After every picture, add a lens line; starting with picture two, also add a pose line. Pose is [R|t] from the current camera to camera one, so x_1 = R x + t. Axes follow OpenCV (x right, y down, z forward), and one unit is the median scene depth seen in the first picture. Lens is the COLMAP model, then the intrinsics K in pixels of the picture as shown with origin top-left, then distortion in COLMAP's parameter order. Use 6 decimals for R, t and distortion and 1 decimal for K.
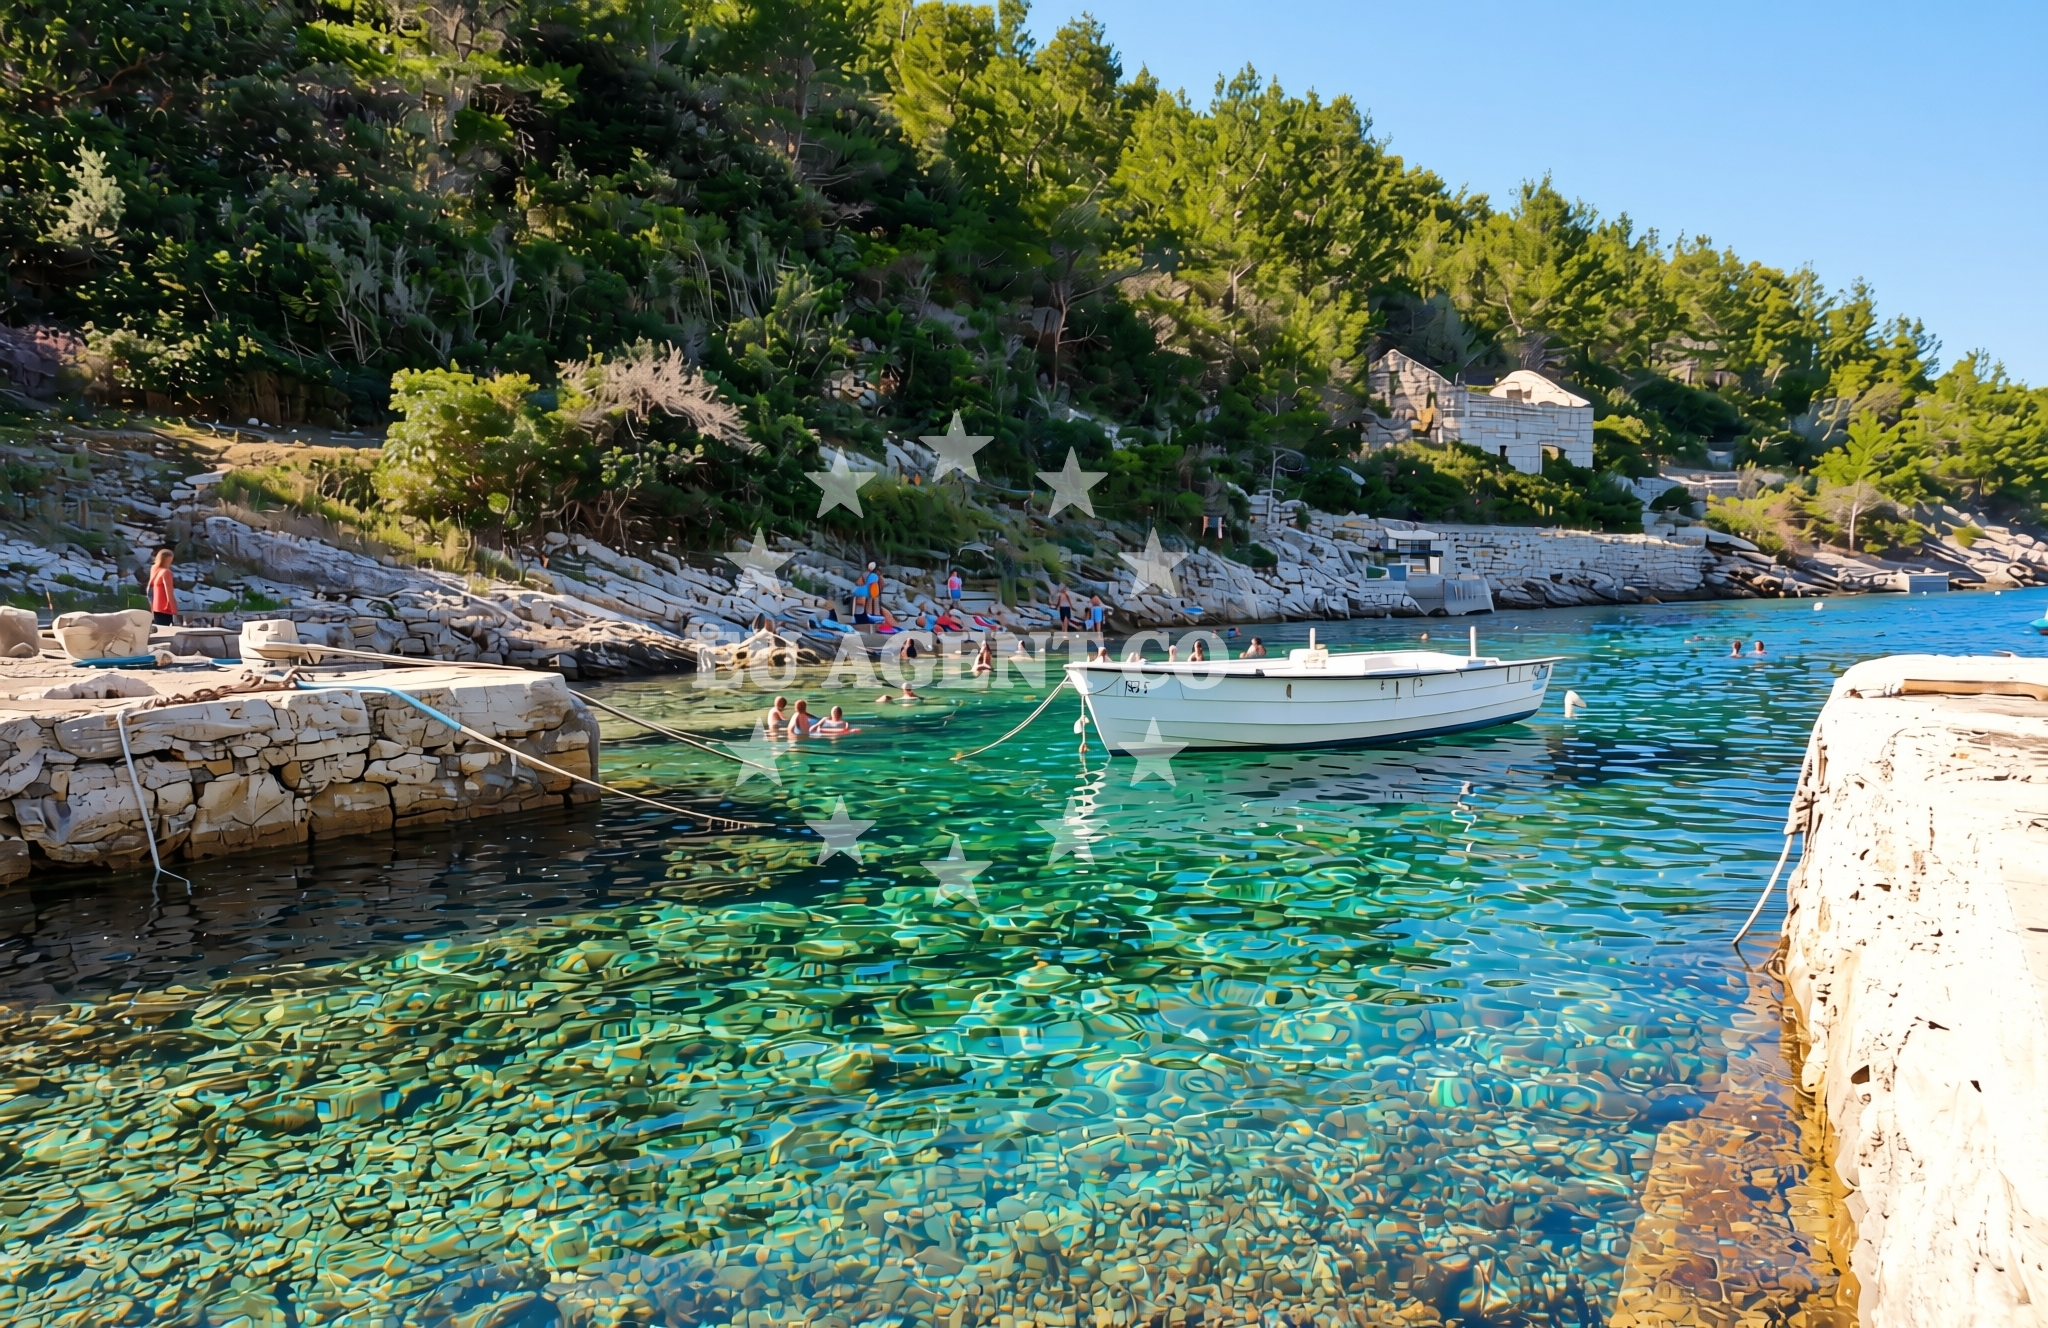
lens RADIAL K [[1432.4, 0, 1027.3], [0, 1432.4, 631.5], [0, 0, 1]] dist [0.051236, -0.003156]
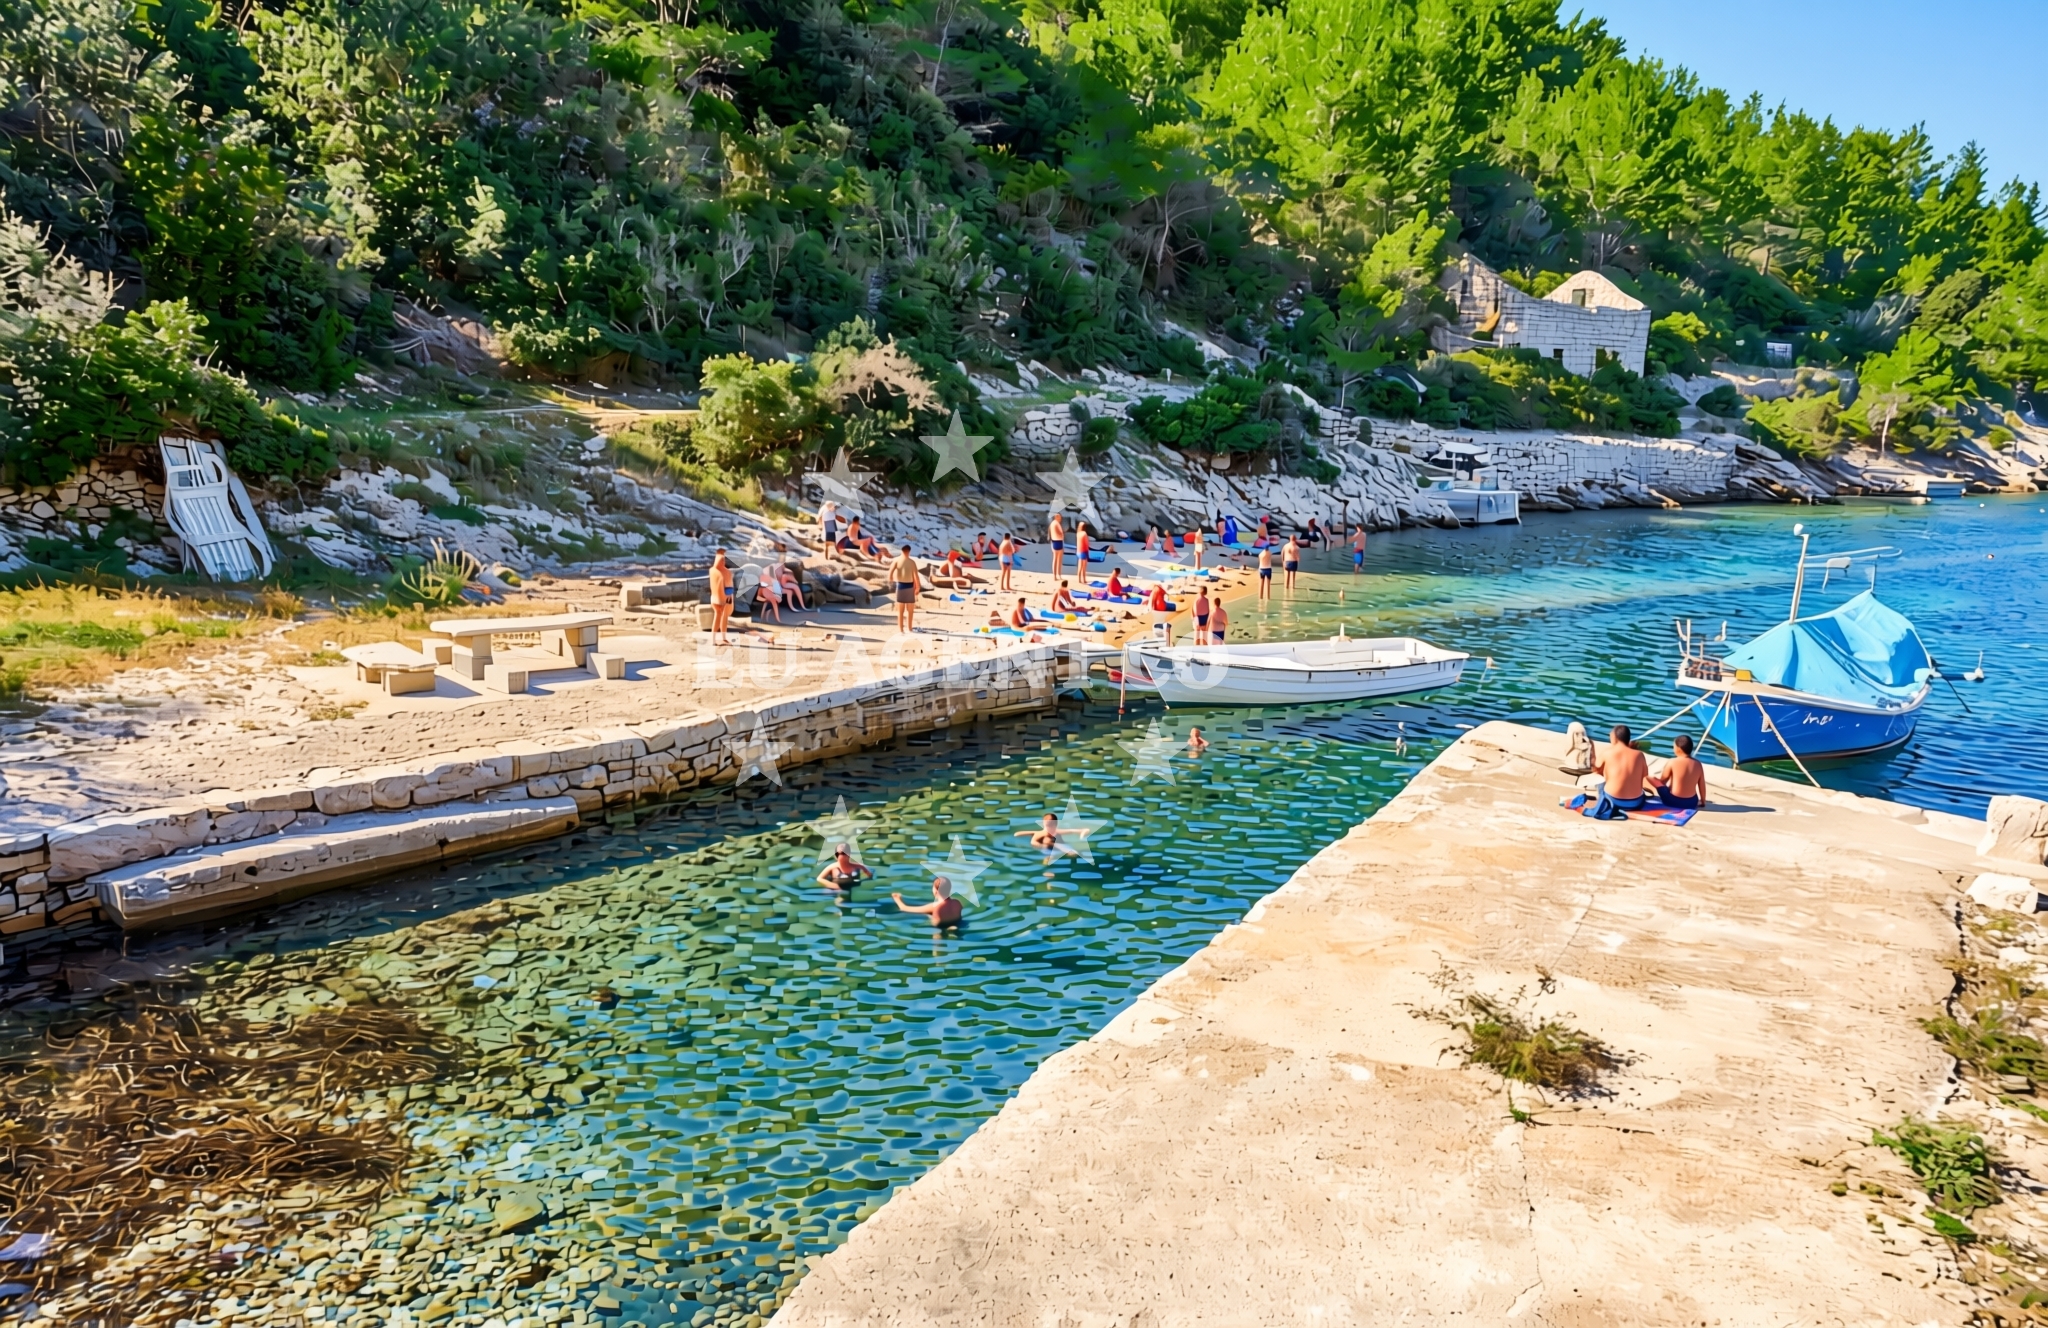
lens RADIAL K [[1432.4, 0, 1027.3], [0, 1432.4, 631.5], [0, 0, 1]] dist [0.051236, -0.003156]
pose [[0.998140, 0.042623, -0.043596, -0.021318], [-0.037079, 0.991974, 0.120883, -0.039830], [0.048399, -0.119042, 0.991709, -0.160711]]
